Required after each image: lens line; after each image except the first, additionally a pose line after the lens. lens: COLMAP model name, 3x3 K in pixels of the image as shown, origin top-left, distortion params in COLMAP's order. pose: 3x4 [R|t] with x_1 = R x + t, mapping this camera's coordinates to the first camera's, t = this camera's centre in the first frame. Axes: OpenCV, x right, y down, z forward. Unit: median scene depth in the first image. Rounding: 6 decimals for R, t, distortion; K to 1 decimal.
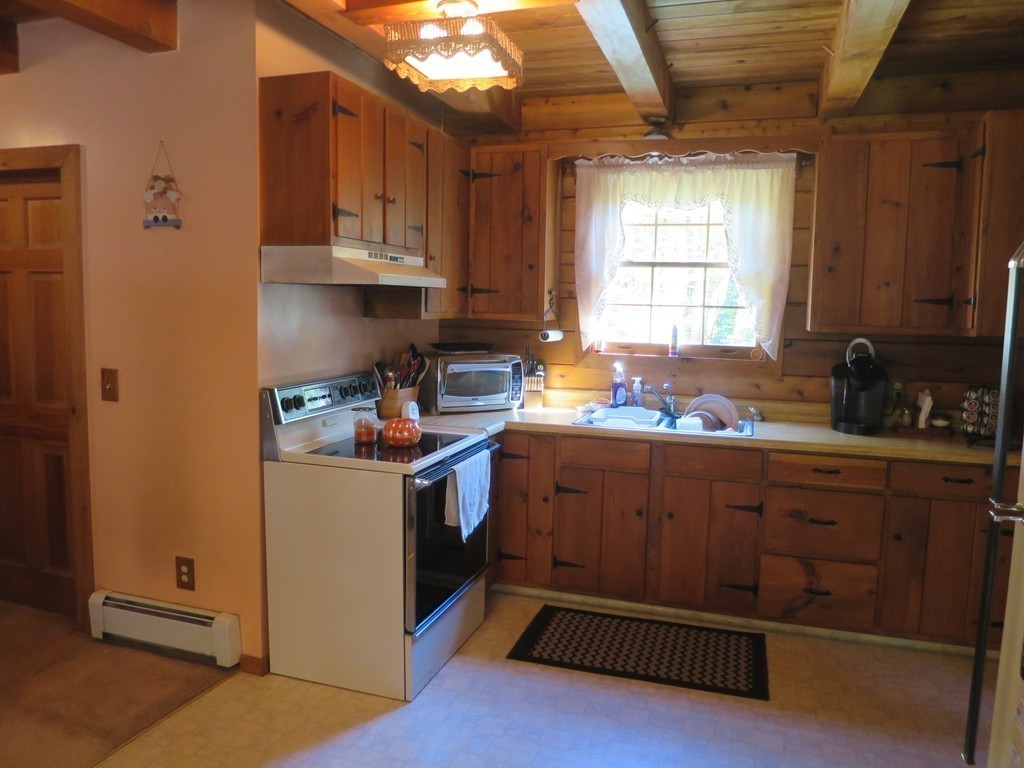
lens RADIAL K [[730.5, 0, 514.1], [0, 730.5, 383.6], [0, 0, 1]] dist [-0.059381, 0.017293]
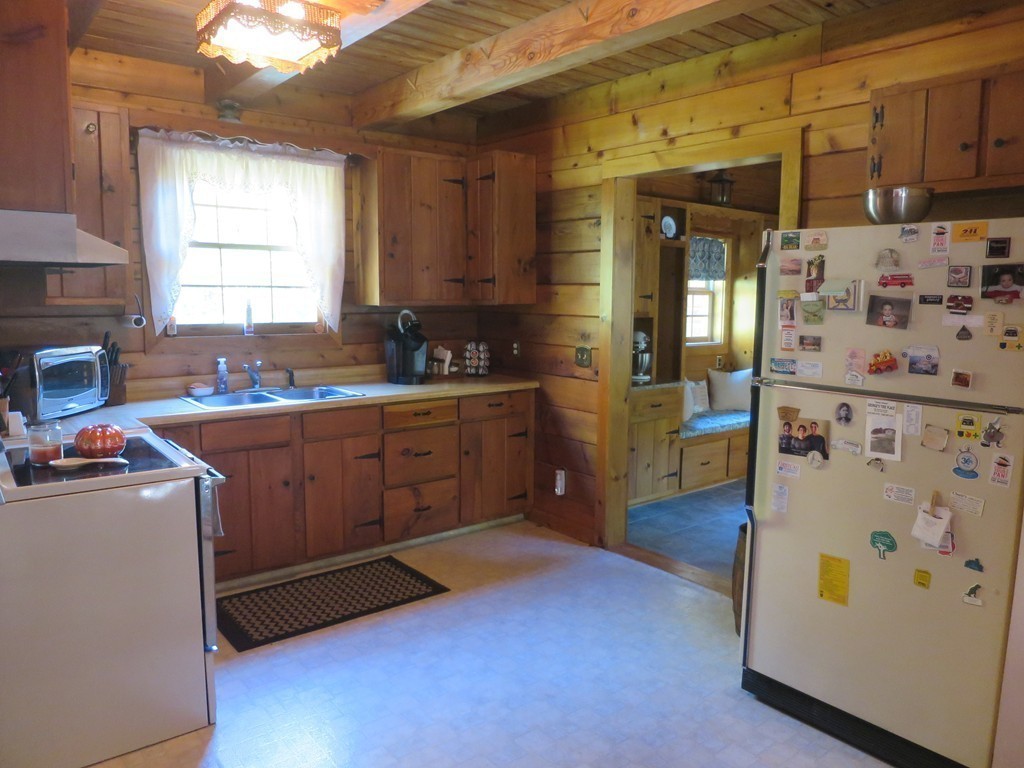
lens RADIAL K [[730.5, 0, 510.6], [0, 730.5, 383.8], [0, 0, 1]] dist [-0.059381, 0.017293]
pose [[0.544959, -0.117246, 0.830225, -0.514211], [0.092460, 0.992539, 0.079478, -0.018752], [-0.833349, 0.033450, 0.551734, 0.139466]]
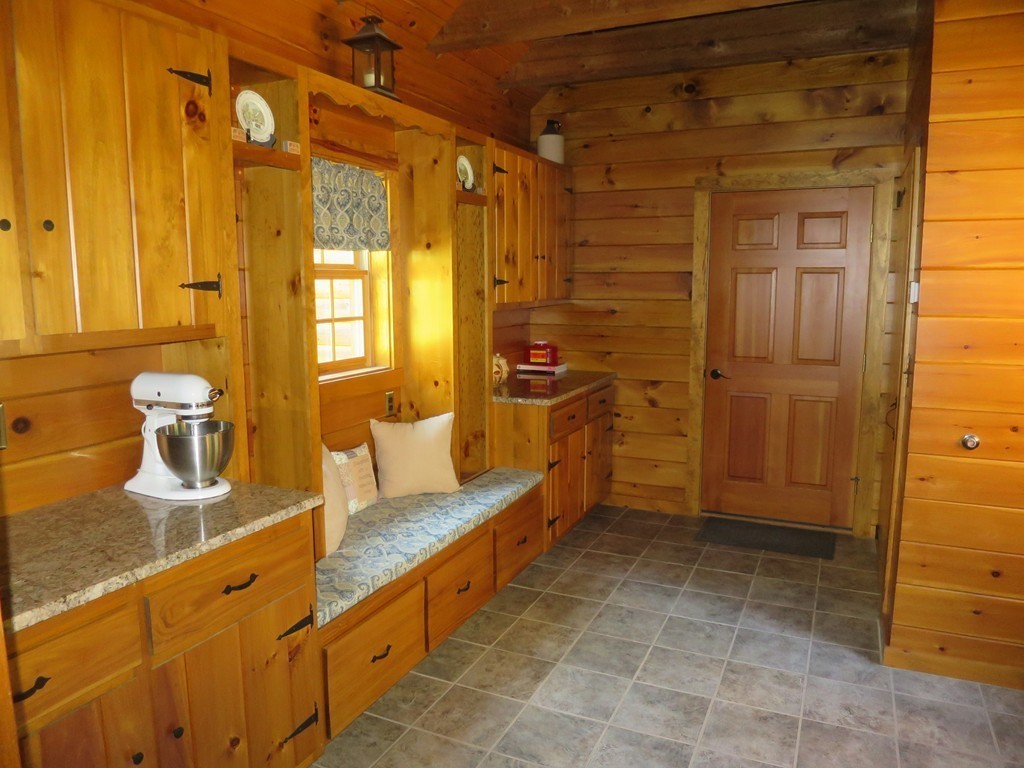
lens RADIAL K [[730.5, 0, 507.3], [0, 730.5, 381.1], [0, 0, 1]] dist [-0.059381, 0.017293]
pose [[0.119588, -0.154418, 0.980741, 0.430579], [0.114999, 0.983336, 0.140804, -0.030629], [-0.986141, 0.095946, 0.135353, 0.440388]]
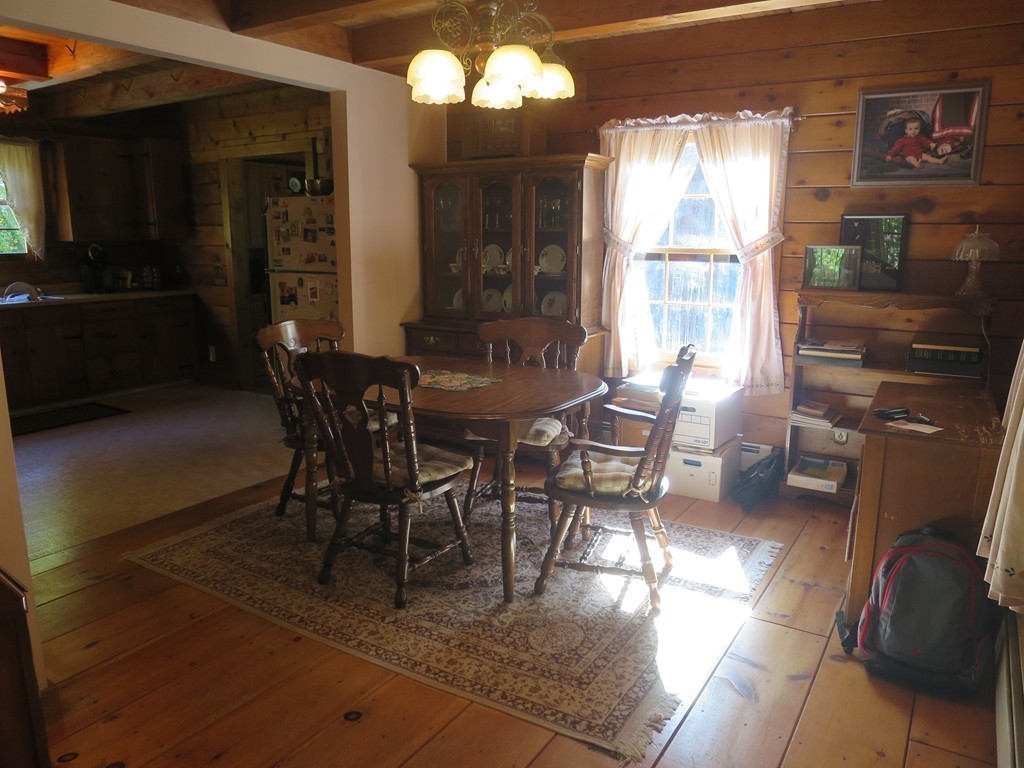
lens RADIAL K [[730.5, 0, 513.9], [0, 730.5, 386.9], [0, 0, 1]] dist [-0.059381, 0.017293]
pose [[0.238707, -0.212853, 0.947477, -1.144273], [0.105342, 0.975601, 0.192631, 0.059010], [-0.965361, 0.053827, 0.255305, -0.541345]]
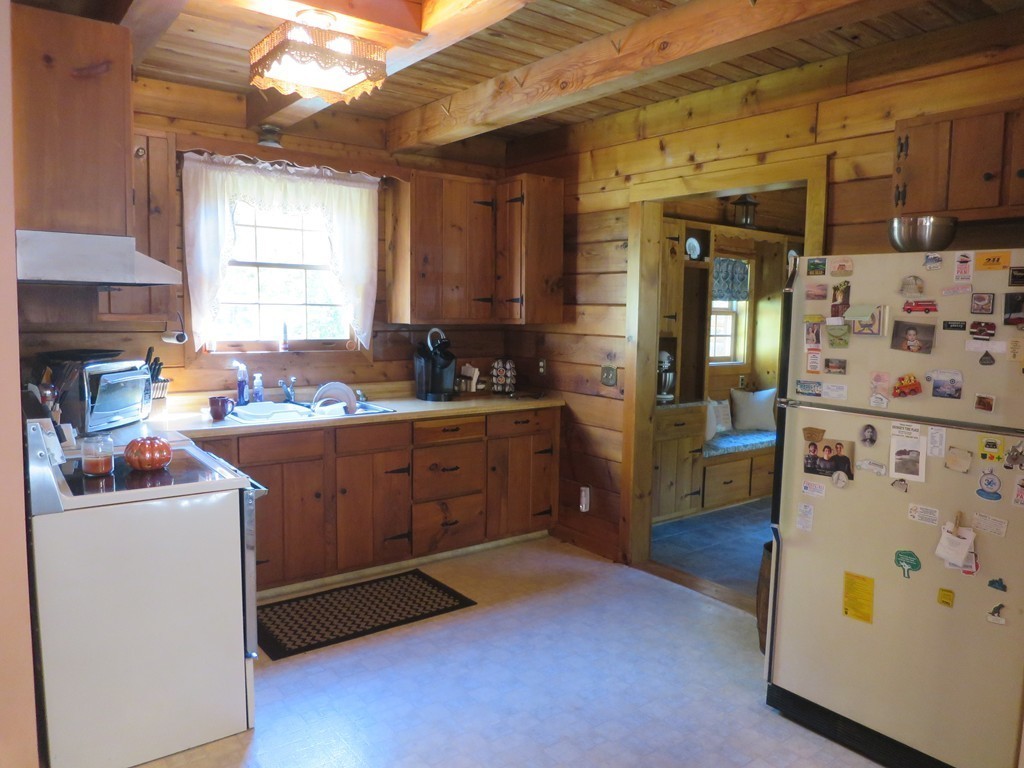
lens RADIAL K [[730.5, 0, 510.8], [0, 730.5, 384.4], [0, 0, 1]] dist [-0.059381, 0.017293]
pose [[0.566796, -0.093185, 0.818571, -0.543256], [0.083165, 0.994979, 0.055682, -0.024246], [-0.819650, 0.036516, 0.571700, 0.137633]]
